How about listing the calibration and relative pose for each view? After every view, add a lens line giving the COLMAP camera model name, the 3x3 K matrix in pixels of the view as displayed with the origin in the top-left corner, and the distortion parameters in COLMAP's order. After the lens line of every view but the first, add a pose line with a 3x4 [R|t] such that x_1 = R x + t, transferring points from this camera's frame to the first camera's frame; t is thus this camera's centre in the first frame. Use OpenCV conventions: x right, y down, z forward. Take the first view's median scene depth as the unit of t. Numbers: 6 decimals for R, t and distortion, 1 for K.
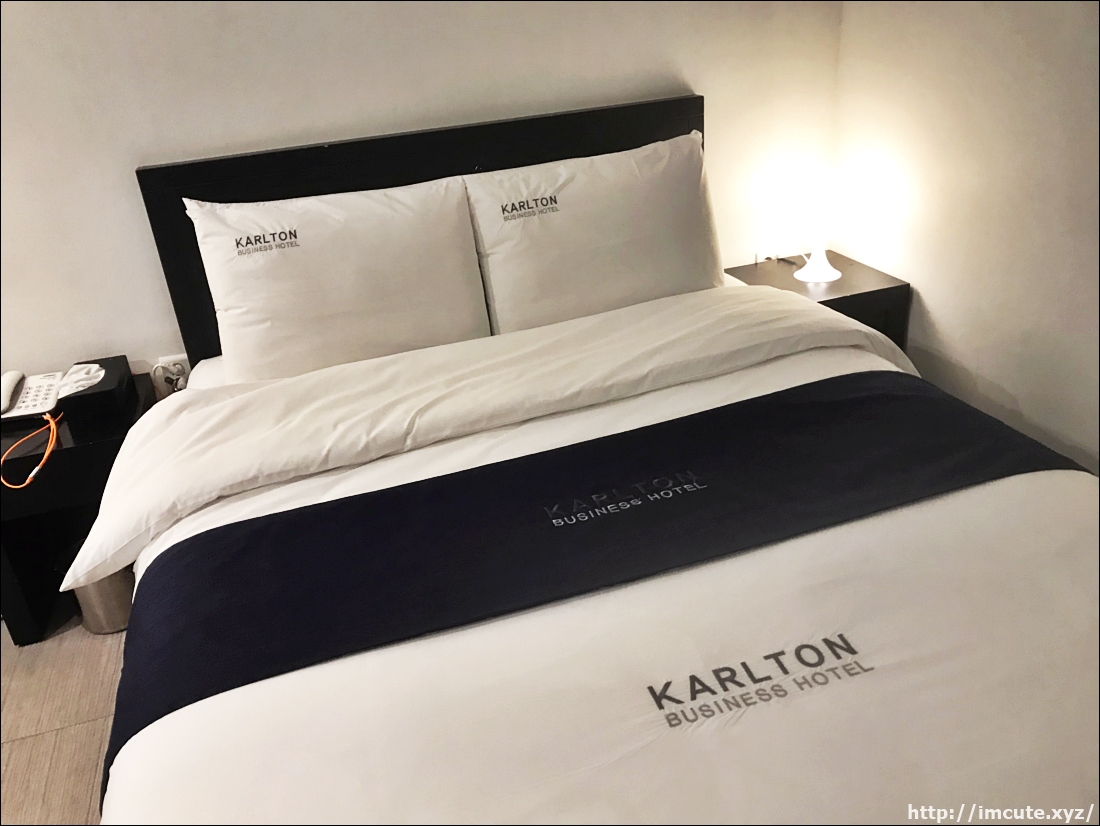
lens RADIAL K [[921.1, 0, 550.0], [0, 921.1, 413.0], [0, 0, 1]] dist [-0.053801, -0.000981]
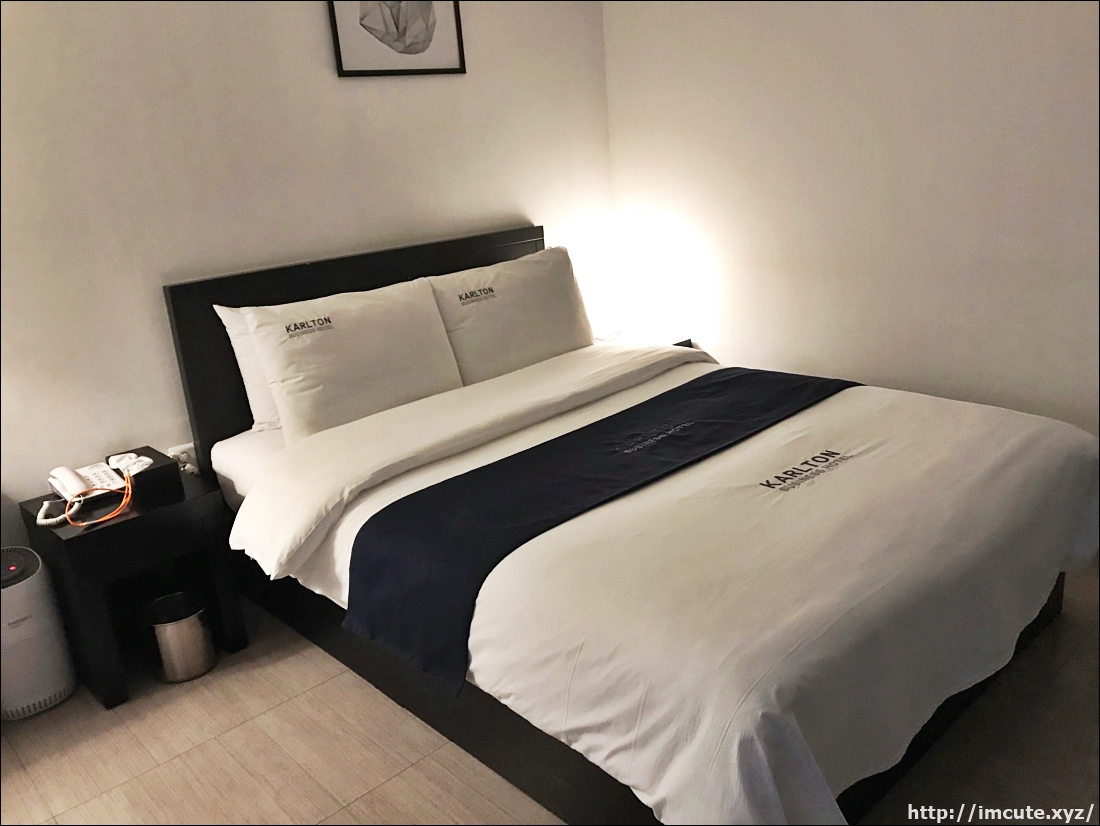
lens RADIAL K [[921.1, 0, 550.0], [0, 921.1, 413.0], [0, 0, 1]] dist [-0.053801, -0.000981]
pose [[0.898656, -0.113257, 0.423780, -0.567033], [0.197709, 0.966977, -0.160828, 0.208773], [-0.391571, 0.228315, 0.891372, -0.270308]]
